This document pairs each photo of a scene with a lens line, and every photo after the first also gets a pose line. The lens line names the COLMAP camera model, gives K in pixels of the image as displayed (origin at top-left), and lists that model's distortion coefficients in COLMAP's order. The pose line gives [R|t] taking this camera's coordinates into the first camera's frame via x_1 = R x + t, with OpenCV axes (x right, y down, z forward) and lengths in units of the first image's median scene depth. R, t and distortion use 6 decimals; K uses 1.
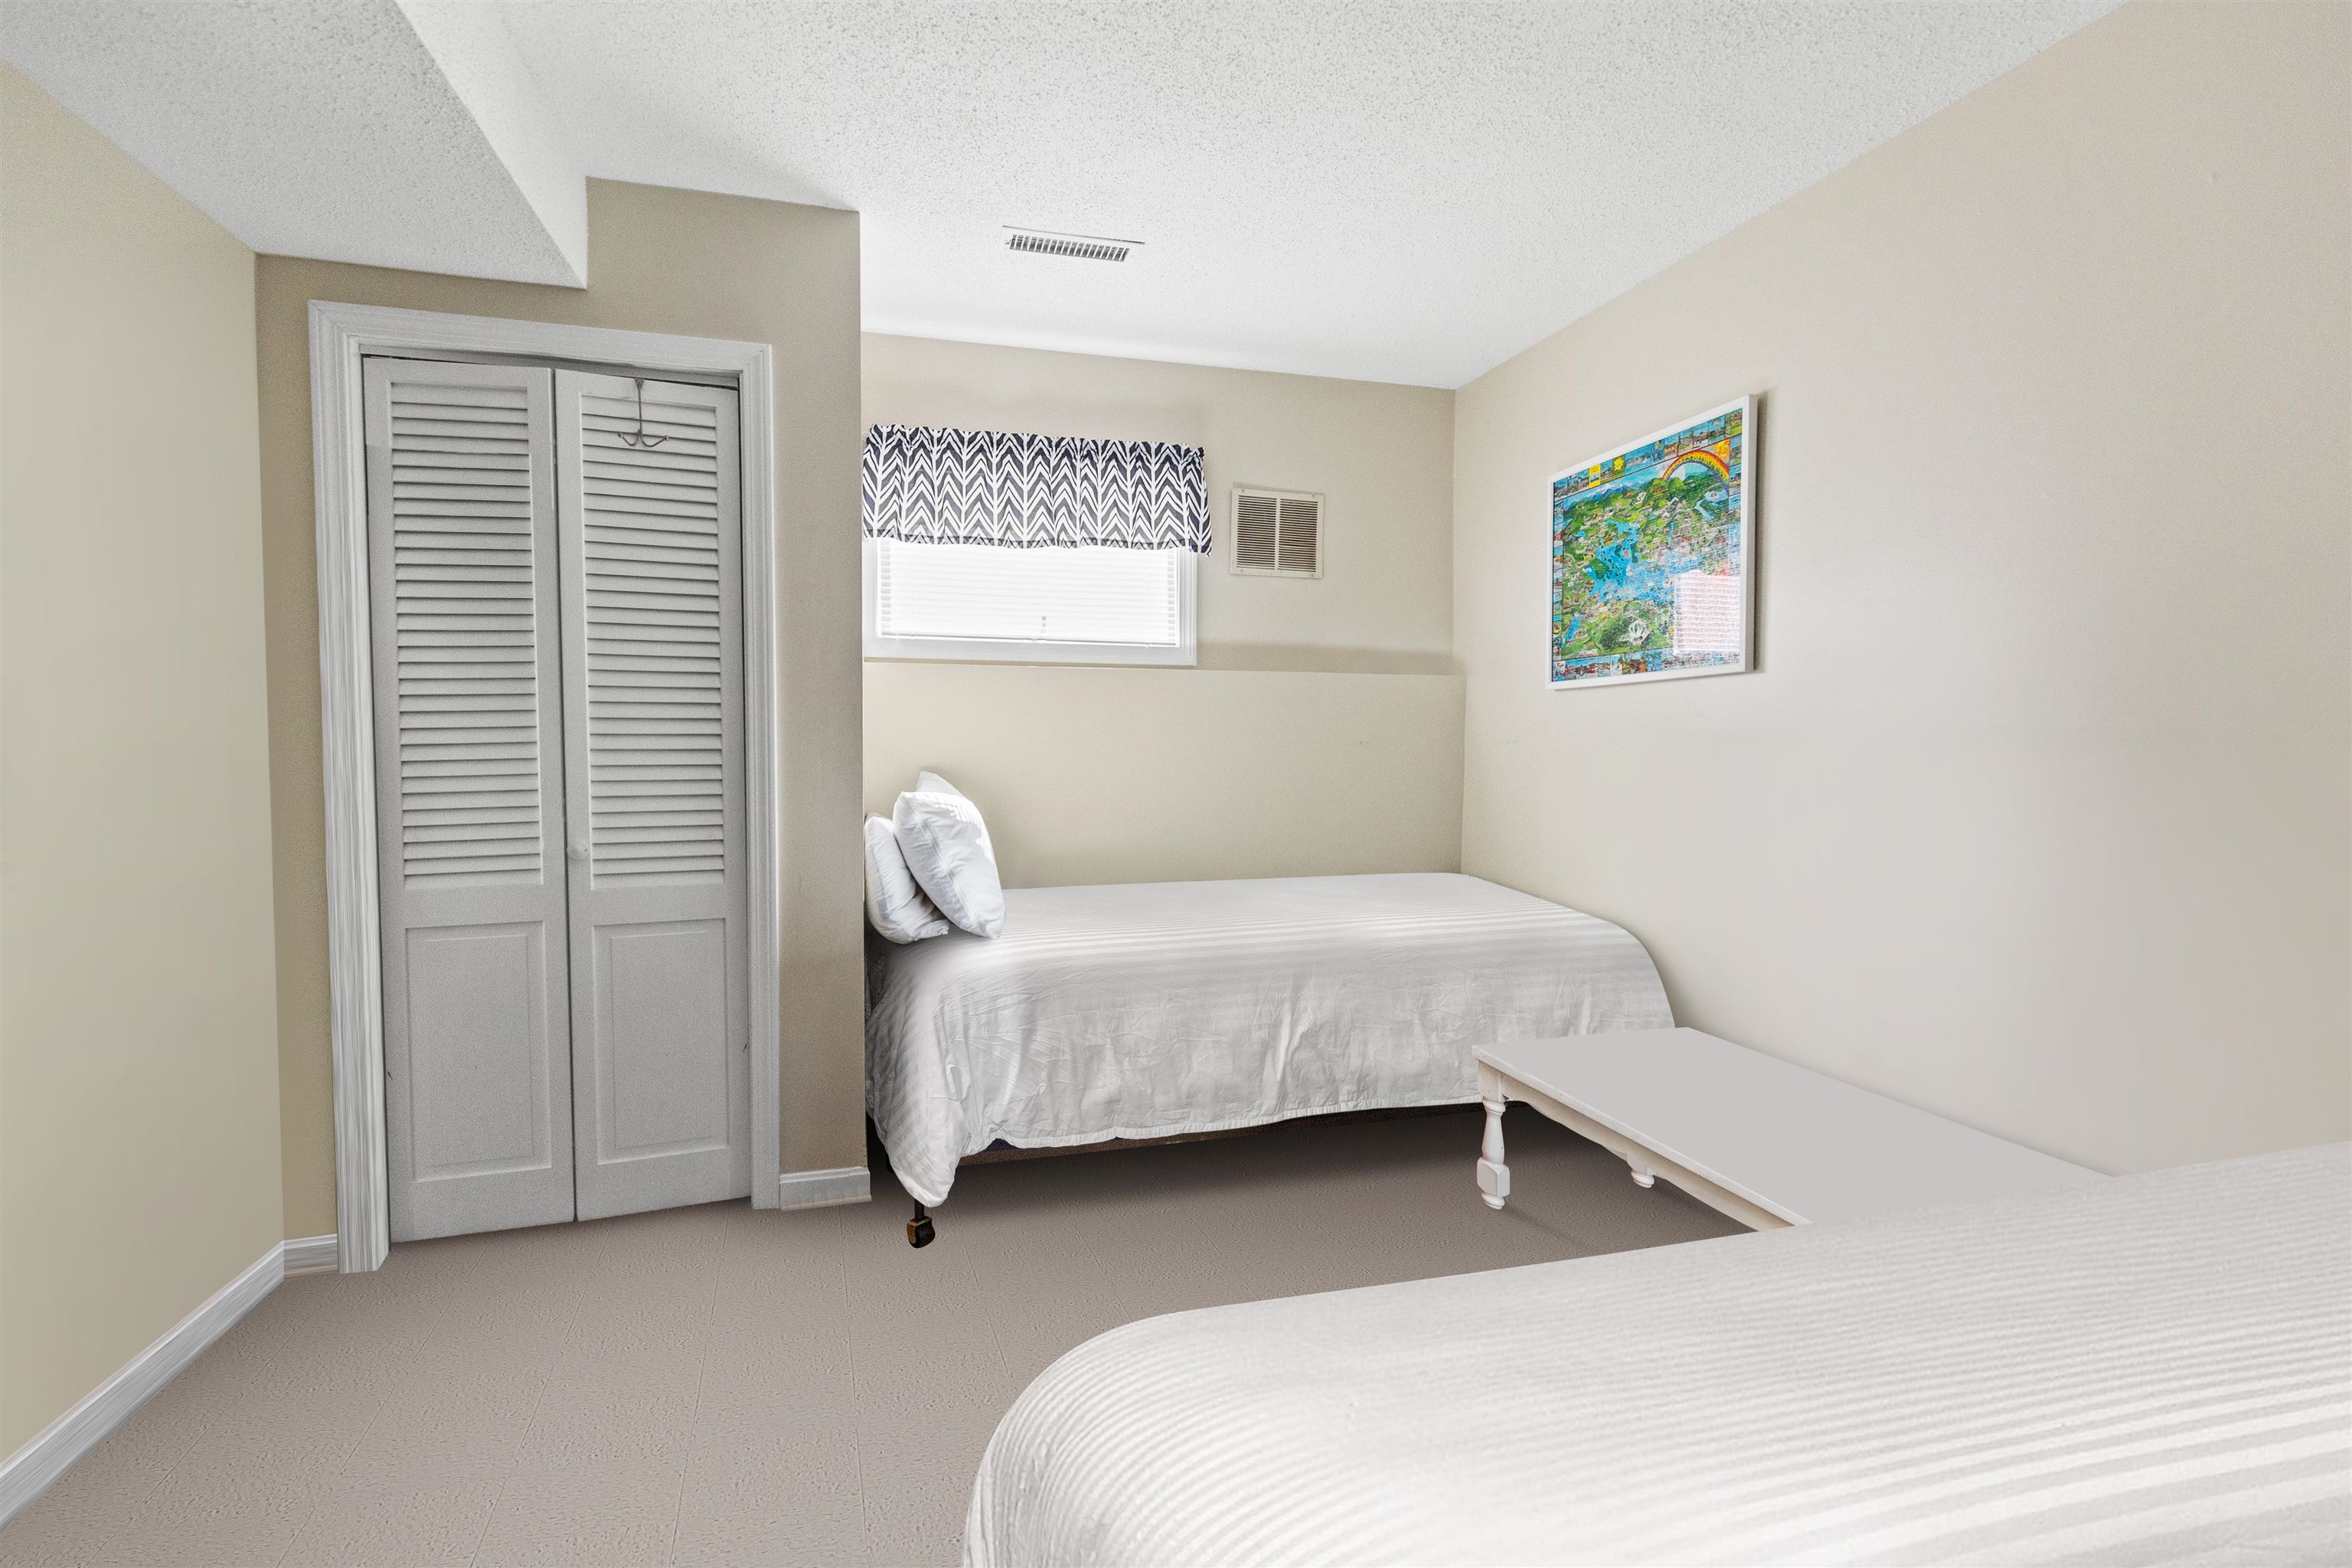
lens RADIAL K [[1052.8, 0, 1216.4], [0, 1052.8, 767.4], [0, 0, 1]] dist [-0.002706, -0.000315]
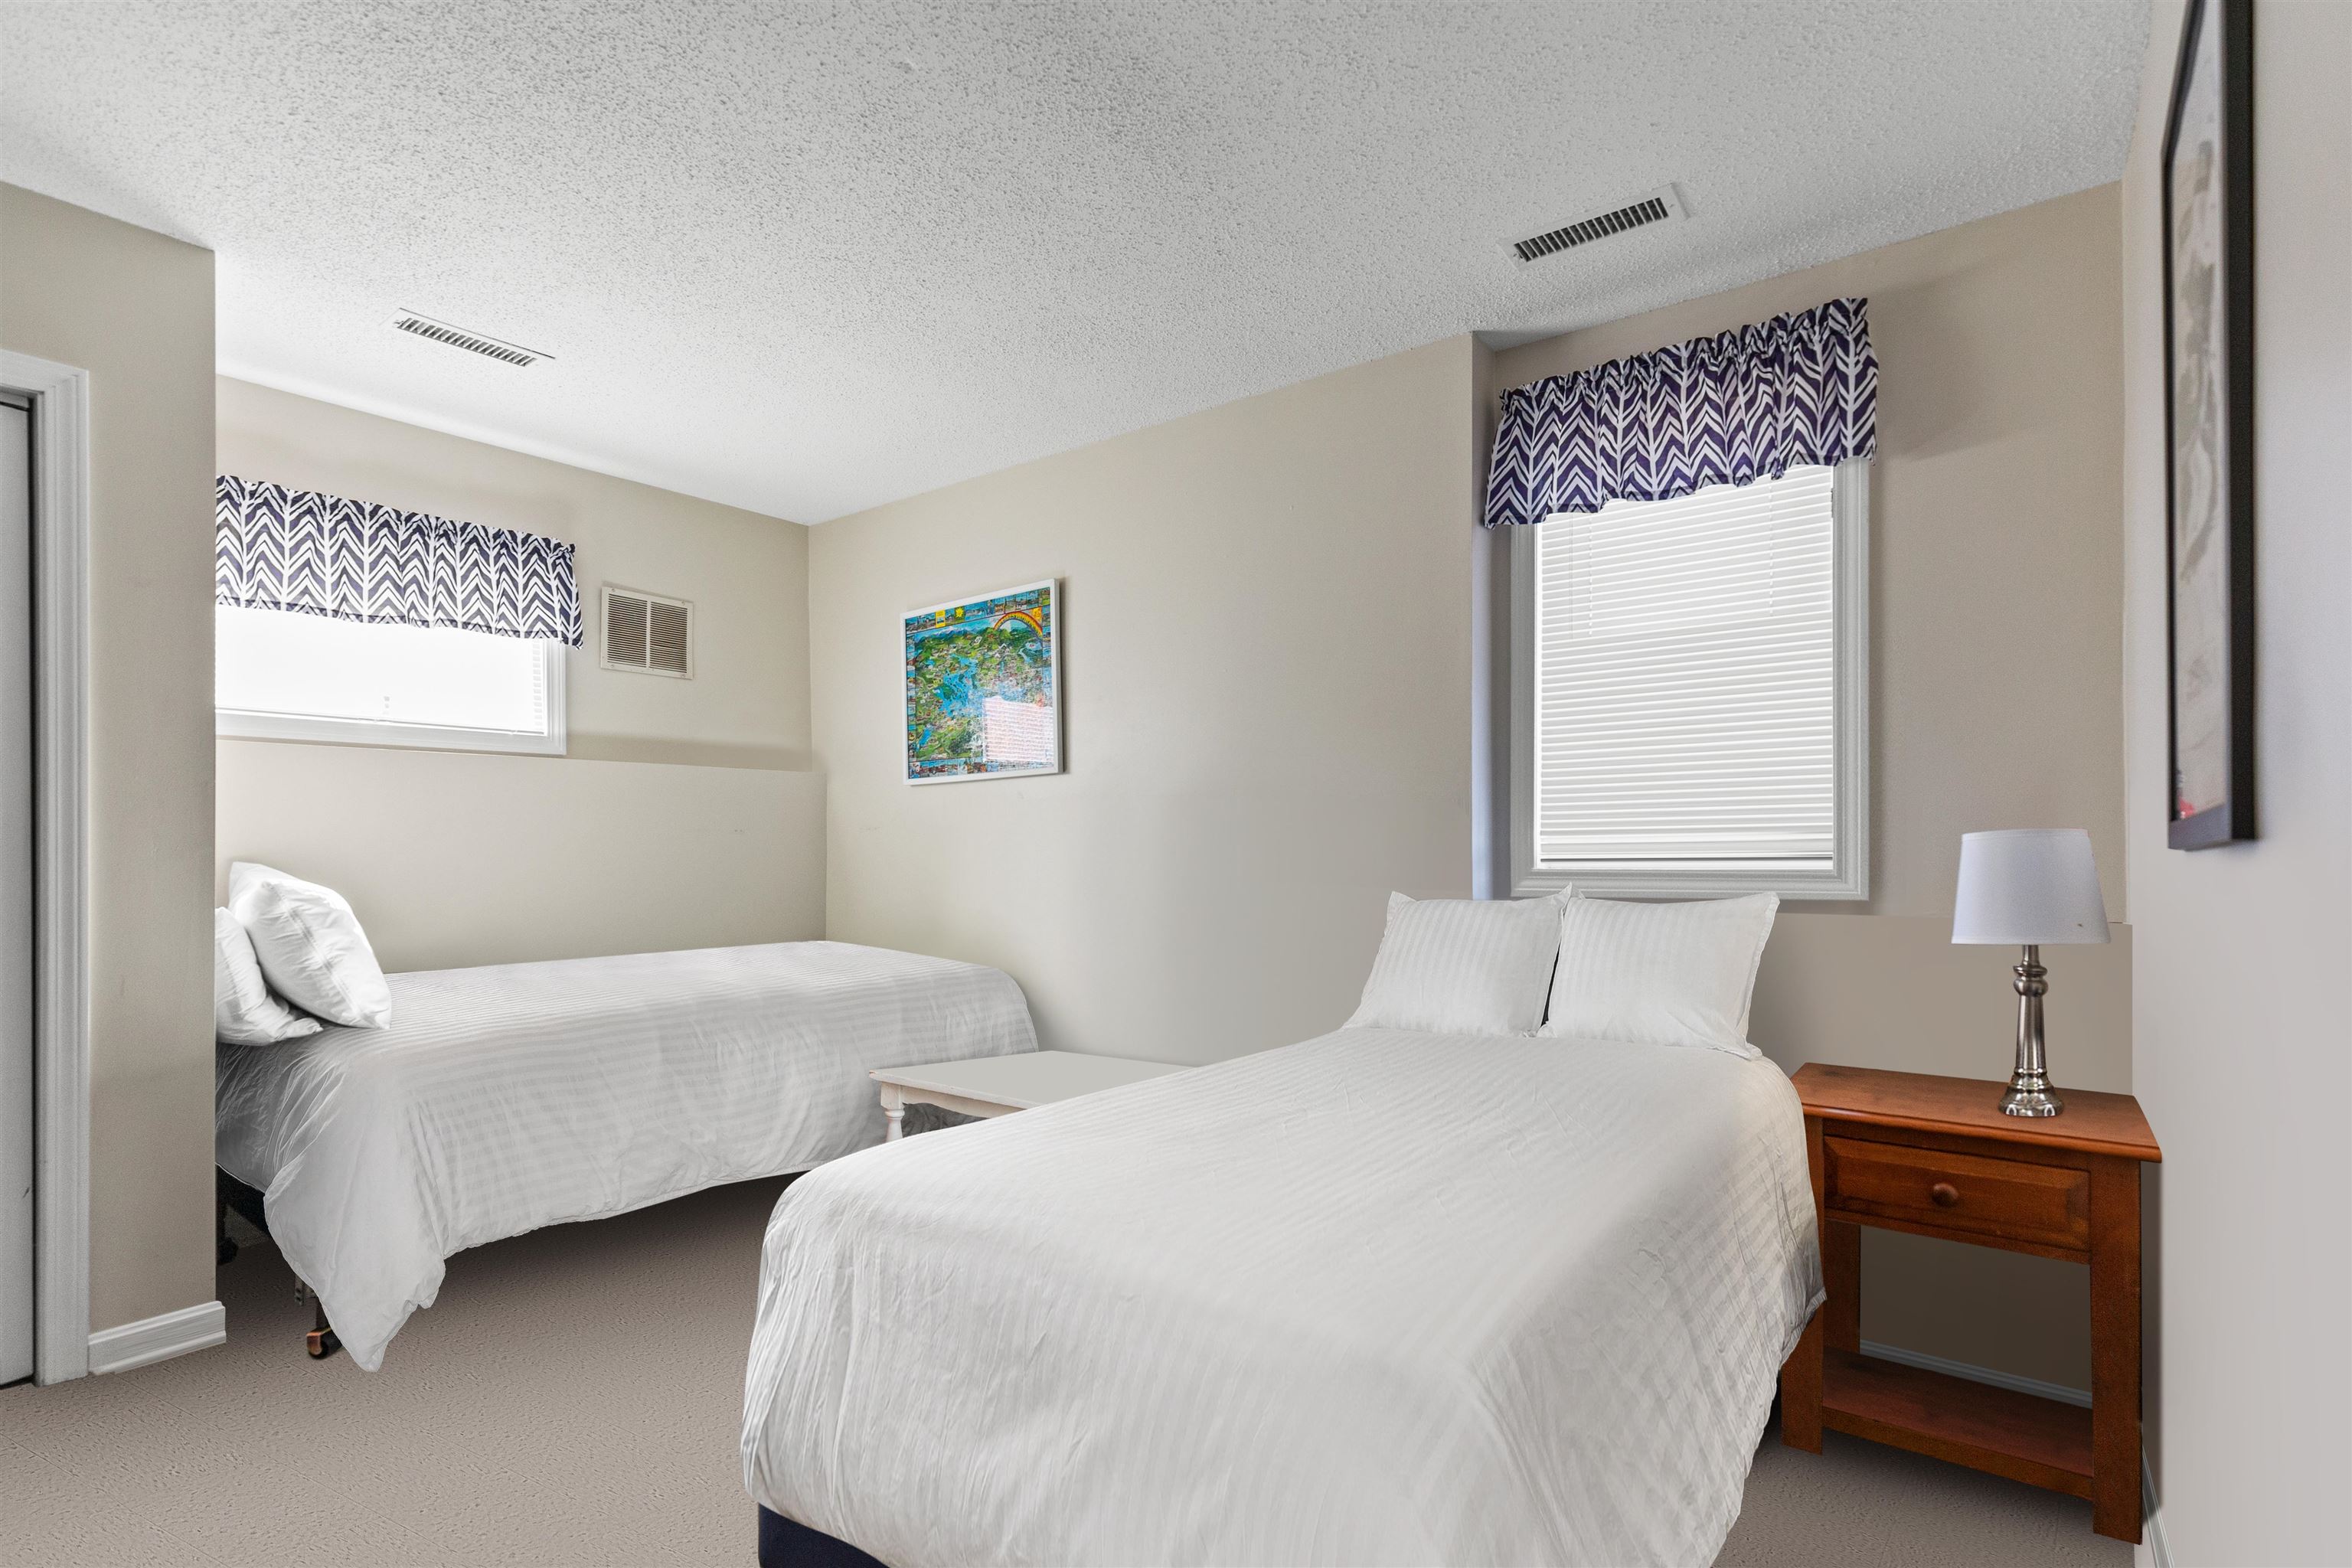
lens RADIAL K [[1052.8, 0, 1179.4], [0, 1052.8, 776.1], [0, 0, 1]] dist [-0.002706, -0.000315]
pose [[0.796451, 0.025972, 0.604145, -0.169466], [0.030661, 0.996058, -0.083241, 0.027163], [-0.603925, 0.084821, 0.792515, -0.164029]]
